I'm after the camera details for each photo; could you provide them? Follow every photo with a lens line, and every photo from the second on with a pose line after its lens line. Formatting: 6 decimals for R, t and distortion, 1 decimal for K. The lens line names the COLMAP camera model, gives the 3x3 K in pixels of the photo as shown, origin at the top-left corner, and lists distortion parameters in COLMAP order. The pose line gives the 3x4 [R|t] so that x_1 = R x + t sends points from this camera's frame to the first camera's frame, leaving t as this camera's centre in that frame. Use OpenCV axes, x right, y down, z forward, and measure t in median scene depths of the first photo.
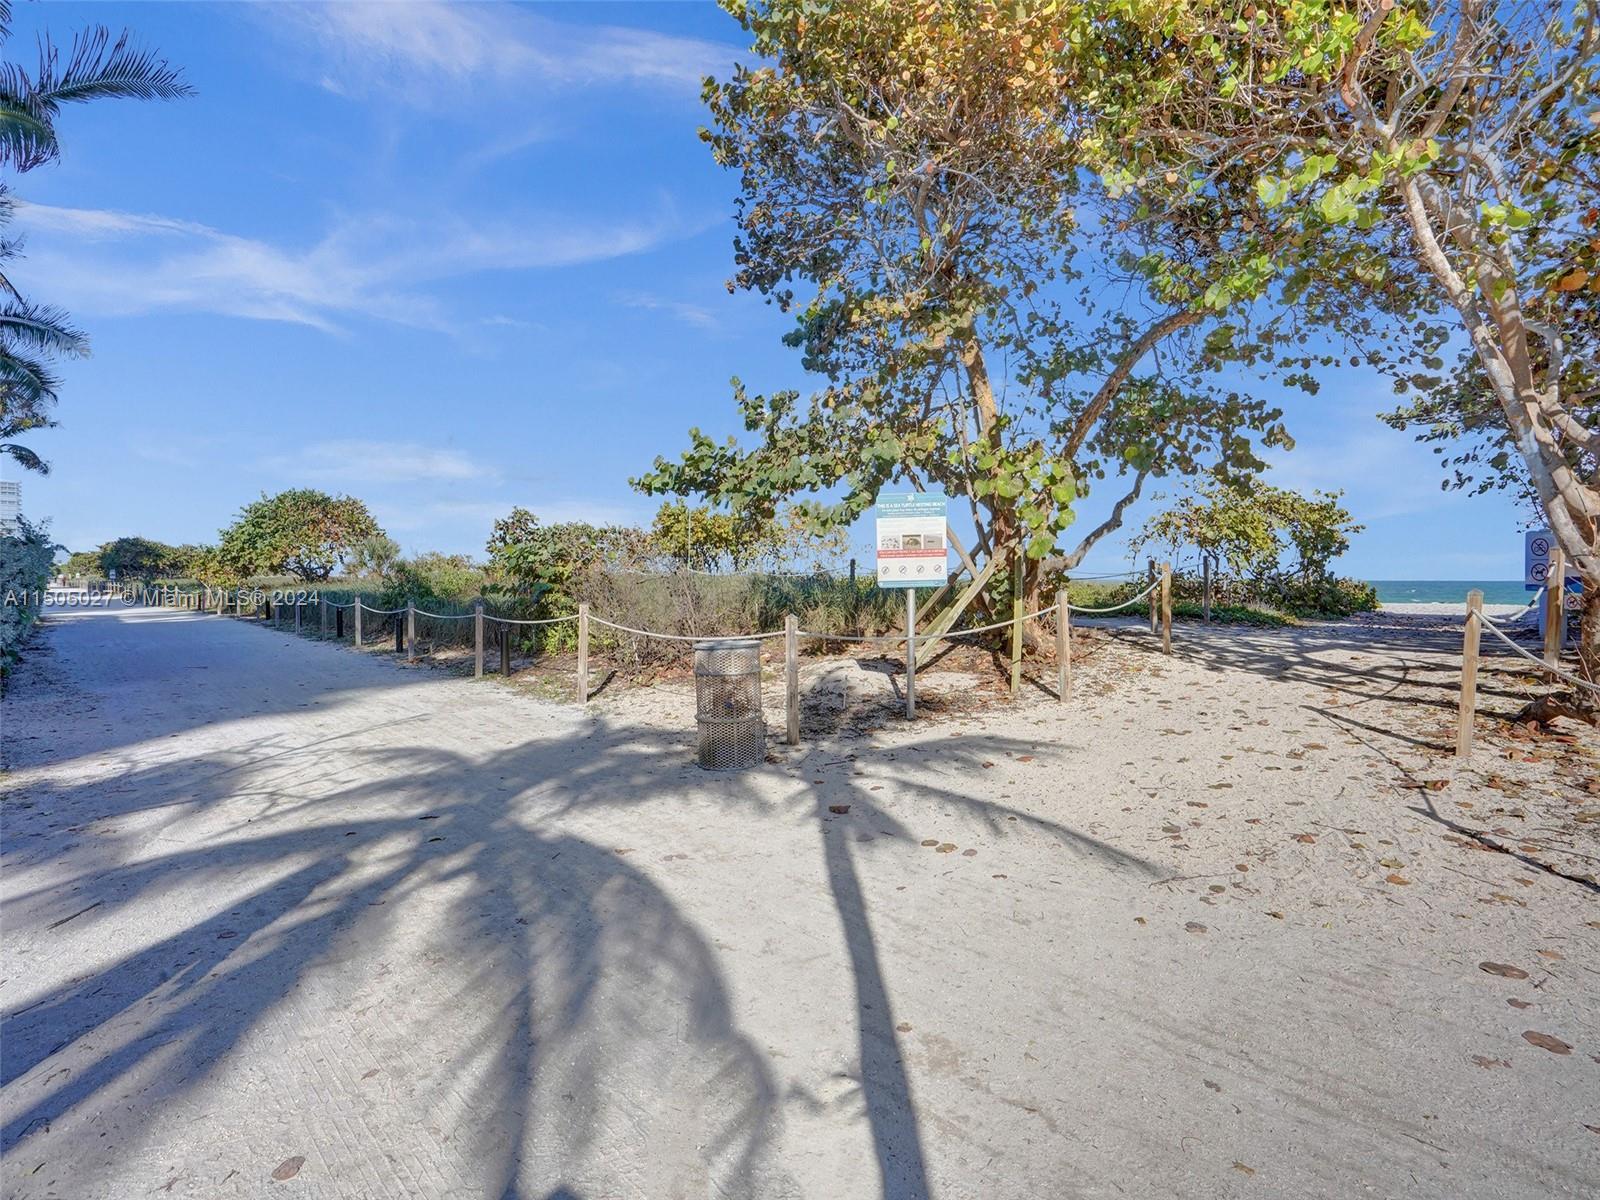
lens RADIAL K [[813.9, 0, 800.0], [0, 813.9, 600.0], [0, 0, 1]] dist [-0.068403, 0.049565]
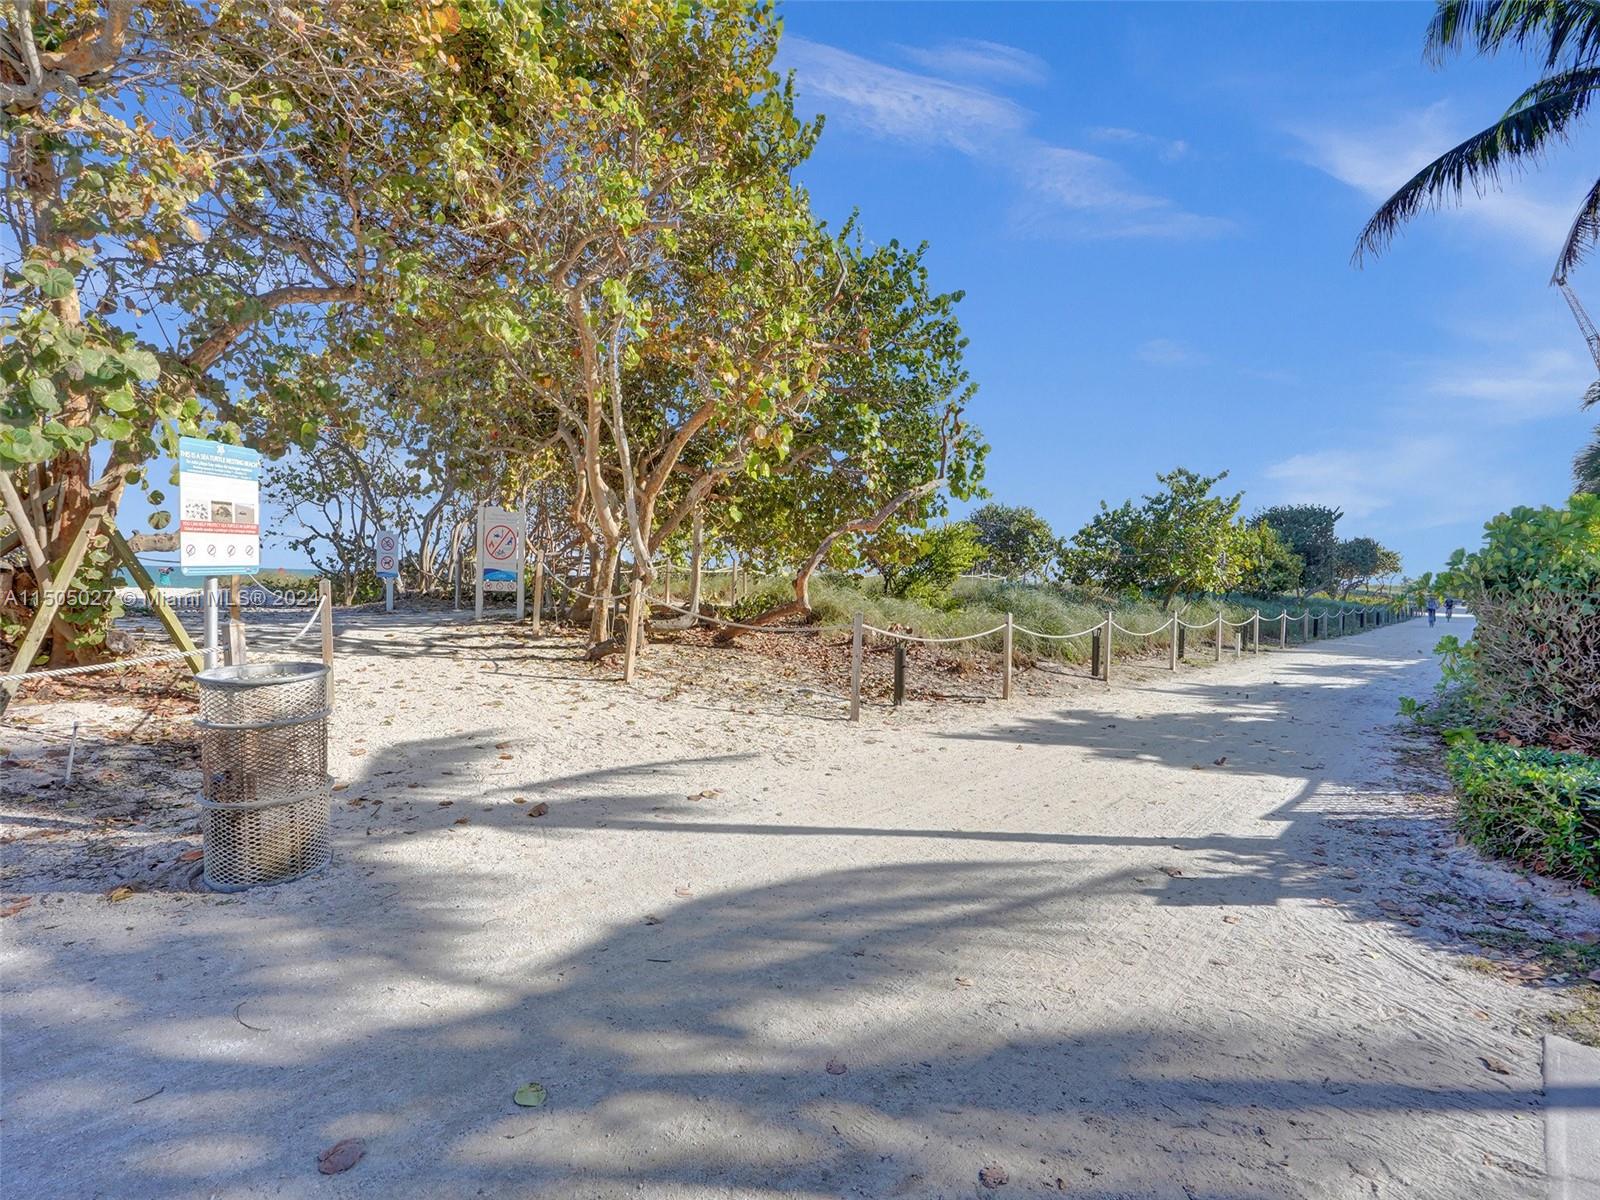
lens RADIAL K [[813.9, 0, 800.0], [0, 813.9, 600.0], [0, 0, 1]] dist [-0.068403, 0.049565]
pose [[-0.077919, -0.028159, 0.996562, -0.600339], [0.007613, 0.999555, 0.028839, -0.010298], [-0.996931, 0.009834, -0.077670, 0.550000]]
